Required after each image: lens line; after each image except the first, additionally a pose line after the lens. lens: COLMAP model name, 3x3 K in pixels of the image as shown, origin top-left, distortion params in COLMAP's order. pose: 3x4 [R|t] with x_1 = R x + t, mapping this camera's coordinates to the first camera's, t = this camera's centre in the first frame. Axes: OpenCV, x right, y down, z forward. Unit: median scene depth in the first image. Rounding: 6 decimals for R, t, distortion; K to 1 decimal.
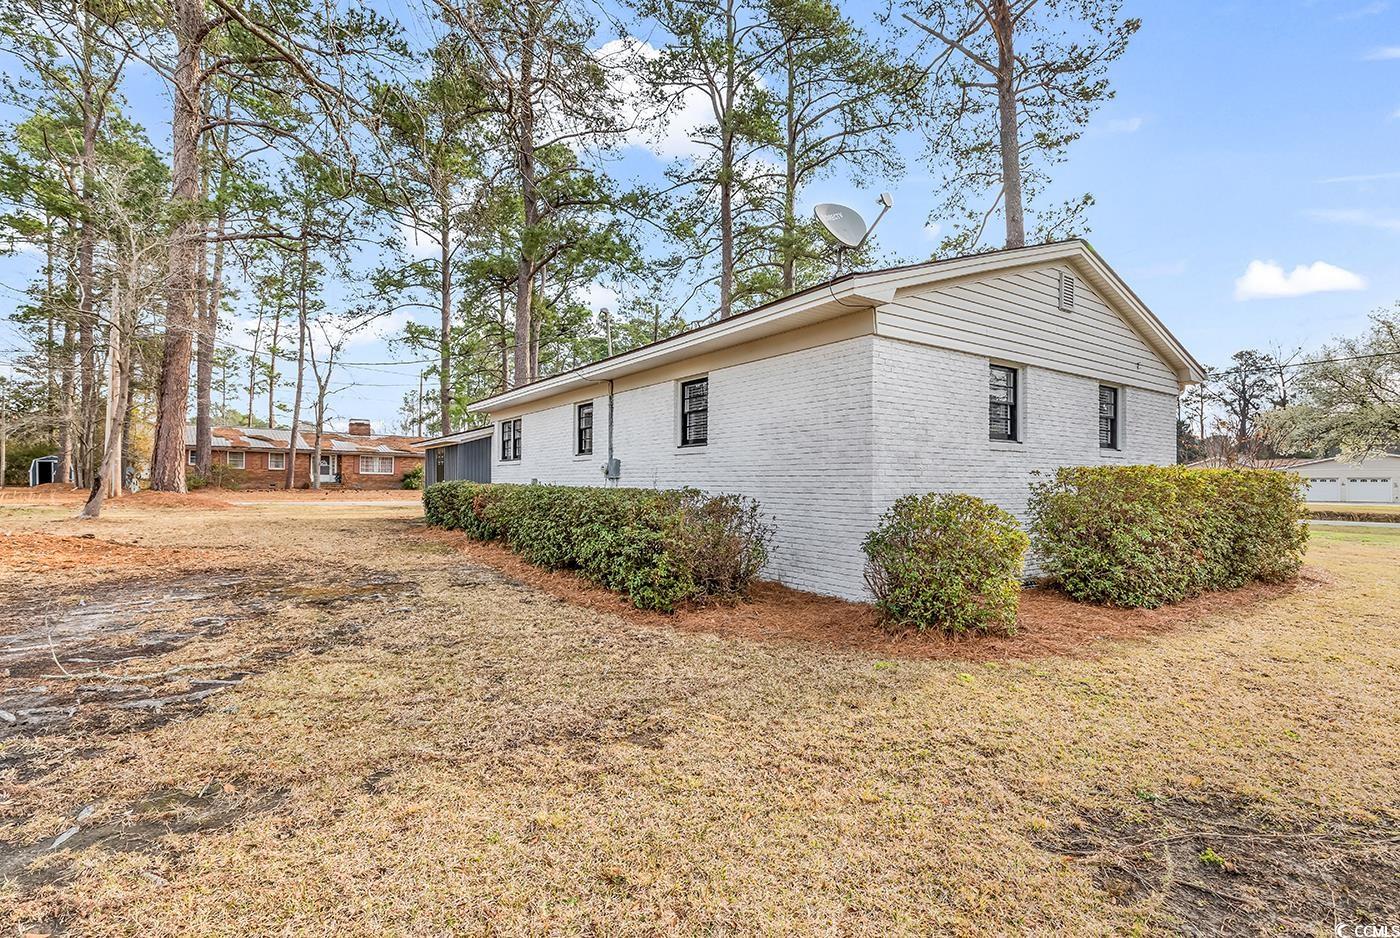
lens RADIAL K [[639.6, 0, 692.6], [0, 639.6, 474.4], [0, 0, 1]] dist [0.006388, 0.000636]
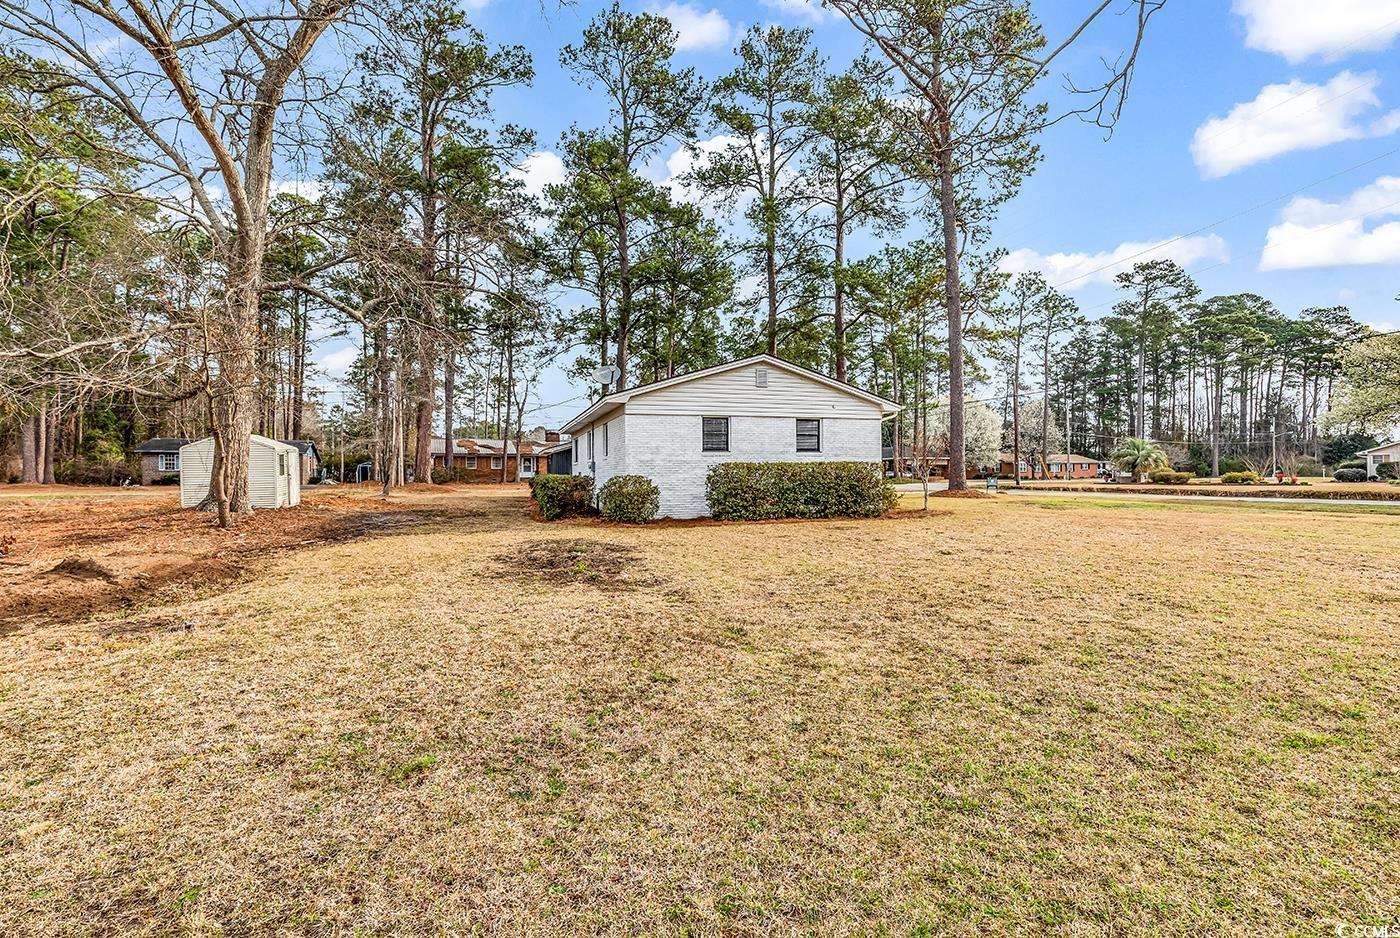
lens RADIAL K [[639.6, 0, 706.1], [0, 639.6, 465.2], [0, 0, 1]] dist [0.006388, 0.000636]
pose [[0.956241, -0.019372, -0.291937, 0.219774], [0.018429, 0.999812, -0.005980, 0.001547], [0.291998, 0.000338, 0.956419, -0.224686]]
